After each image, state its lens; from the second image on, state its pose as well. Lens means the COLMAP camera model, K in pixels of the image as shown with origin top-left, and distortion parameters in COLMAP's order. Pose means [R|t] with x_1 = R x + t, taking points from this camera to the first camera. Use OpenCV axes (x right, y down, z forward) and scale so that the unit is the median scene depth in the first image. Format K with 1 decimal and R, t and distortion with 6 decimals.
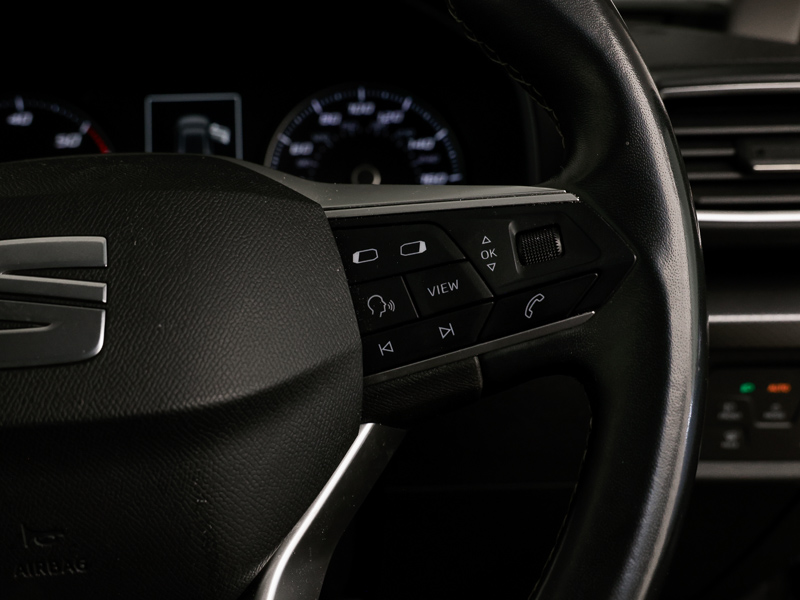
lens RADIAL K [[974.6, 0, 400.0], [0, 974.6, 300.0], [0, 0, 1]] dist [0.029351, -0.019190]
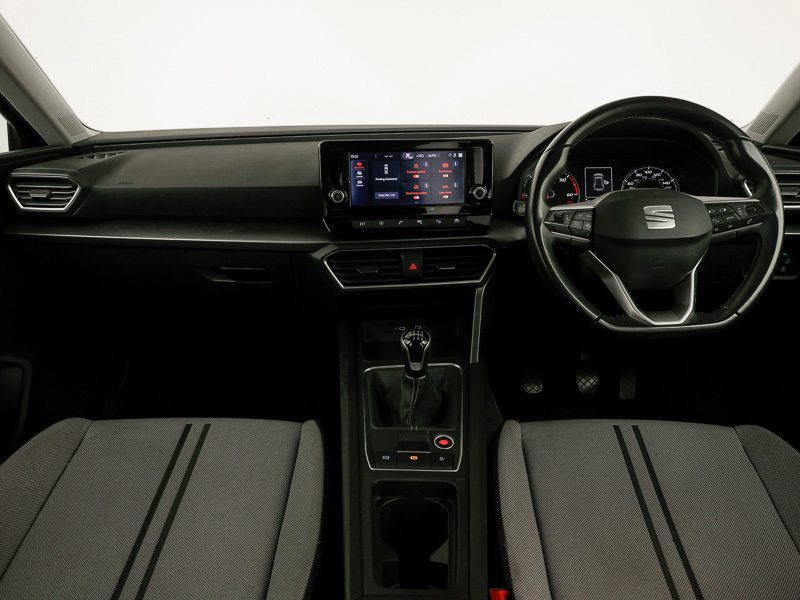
lens RADIAL K [[596.8, 0, 400.0], [0, 596.8, 300.0], [0, 0, 1]] dist [0.000264, -0.002625]
pose [[0.996919, 0.035501, -0.069950, -0.753721], [-0.030533, 0.997019, 0.070860, 0.129663], [0.072257, -0.068506, 0.995031, -1.182551]]
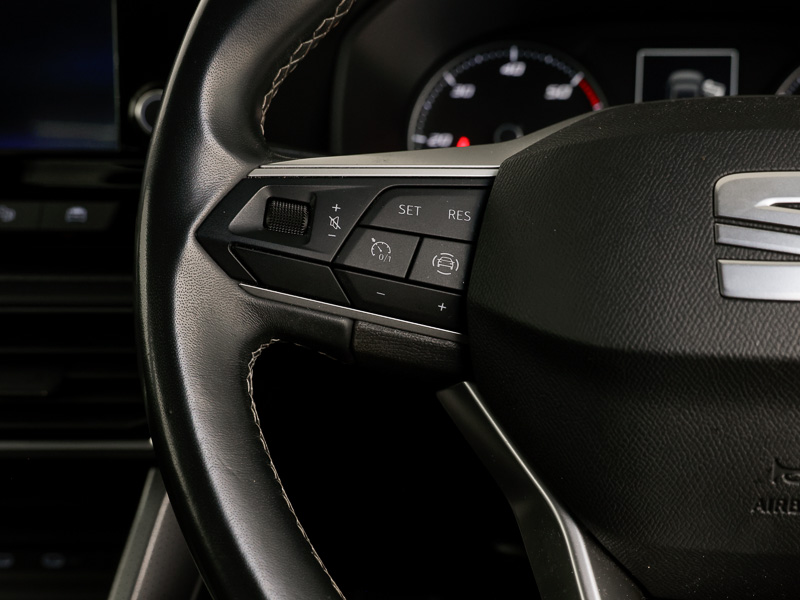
lens RADIAL K [[974.6, 0, 400.0], [0, 974.6, 300.0], [0, 0, 1]] dist [0.029351, -0.019190]
pose [[0.972740, 0.085551, -0.215539, -0.263475], [-0.080579, 0.996242, 0.031764, 0.031808], [0.217447, -0.013530, 0.975978, -0.021089]]
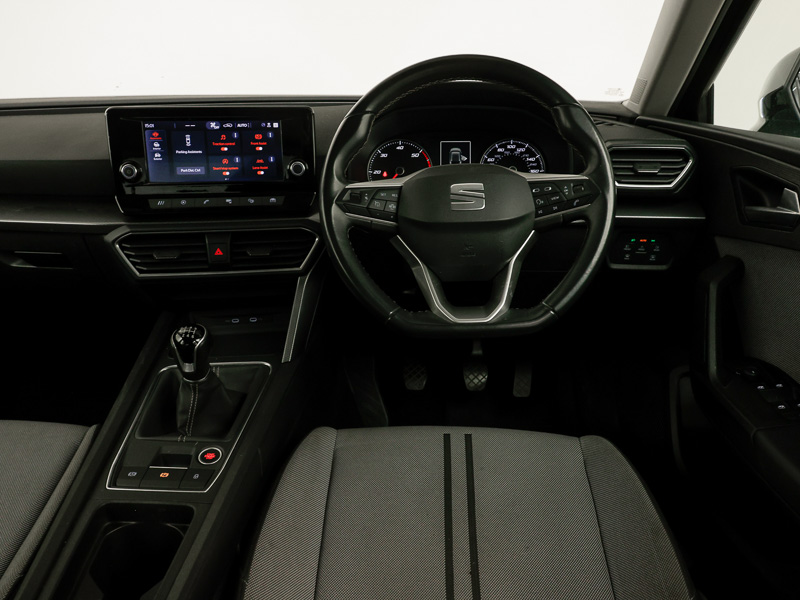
lens RADIAL K [[596.8, 0, 400.0], [0, 596.8, 300.0], [0, 0, 1]] dist [0.000264, -0.002625]
pose [[0.995505, 0.046304, -0.082618, -0.211124], [-0.037952, 0.994268, 0.099951, 0.104774], [0.086773, -0.096366, 0.991556, -0.916688]]
